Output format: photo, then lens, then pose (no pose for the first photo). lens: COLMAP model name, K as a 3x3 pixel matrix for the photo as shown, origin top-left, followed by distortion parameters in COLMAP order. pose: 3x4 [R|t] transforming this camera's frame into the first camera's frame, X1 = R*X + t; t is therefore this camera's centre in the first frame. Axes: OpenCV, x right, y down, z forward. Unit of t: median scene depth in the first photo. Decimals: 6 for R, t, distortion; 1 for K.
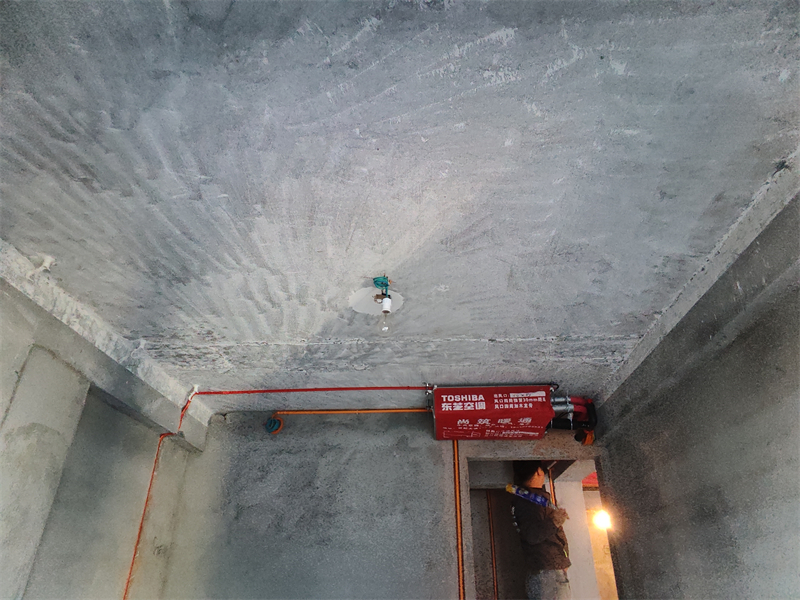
lens RADIAL K [[505.1, 0, 401.6], [0, 505.1, 313.5], [0, 0, 1]] dist [-0.008079, 0.006792]
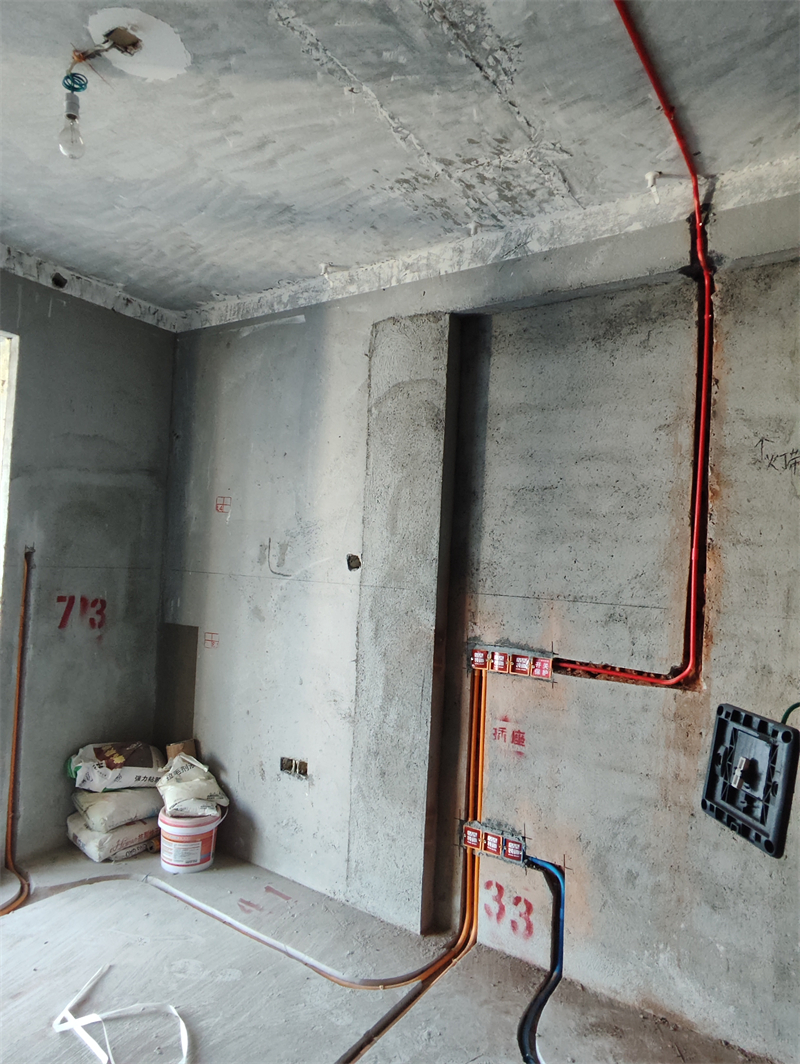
lens RADIAL K [[671.7, 0, 375.4], [0, 671.7, 536.4], [0, 0, 1]] dist [-0.008079, 0.006792]
pose [[-0.529768, -0.056940, -0.846229, 0.327282], [0.360625, 0.887938, -0.285510, 0.606207], [0.767656, -0.456425, -0.449867, 0.985624]]
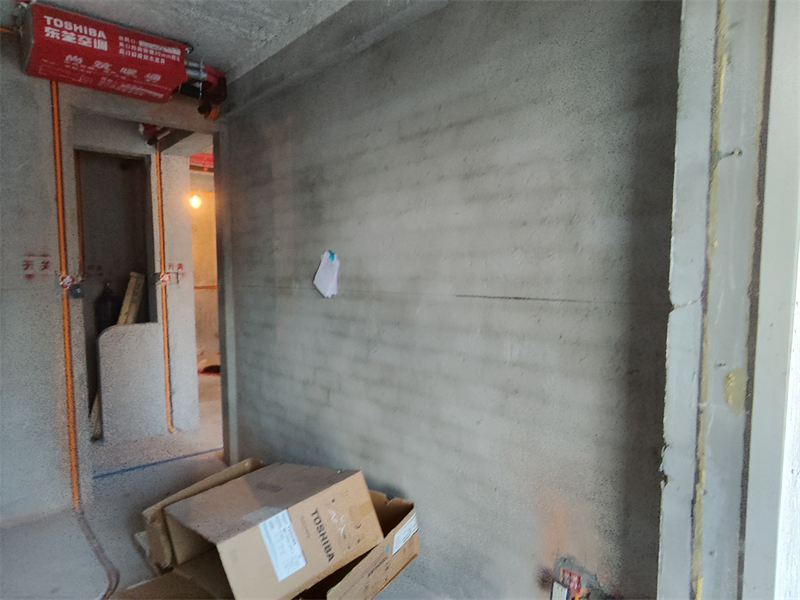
lens RADIAL K [[505.1, 0, 409.1], [0, 505.1, 313.7], [0, 0, 1]] dist [-0.008079, 0.006792]
pose [[0.710196, -0.058841, 0.701540, -0.098750], [-0.338111, 0.845544, 0.413202, 0.038179], [-0.617497, -0.530653, 0.580608, -0.063435]]
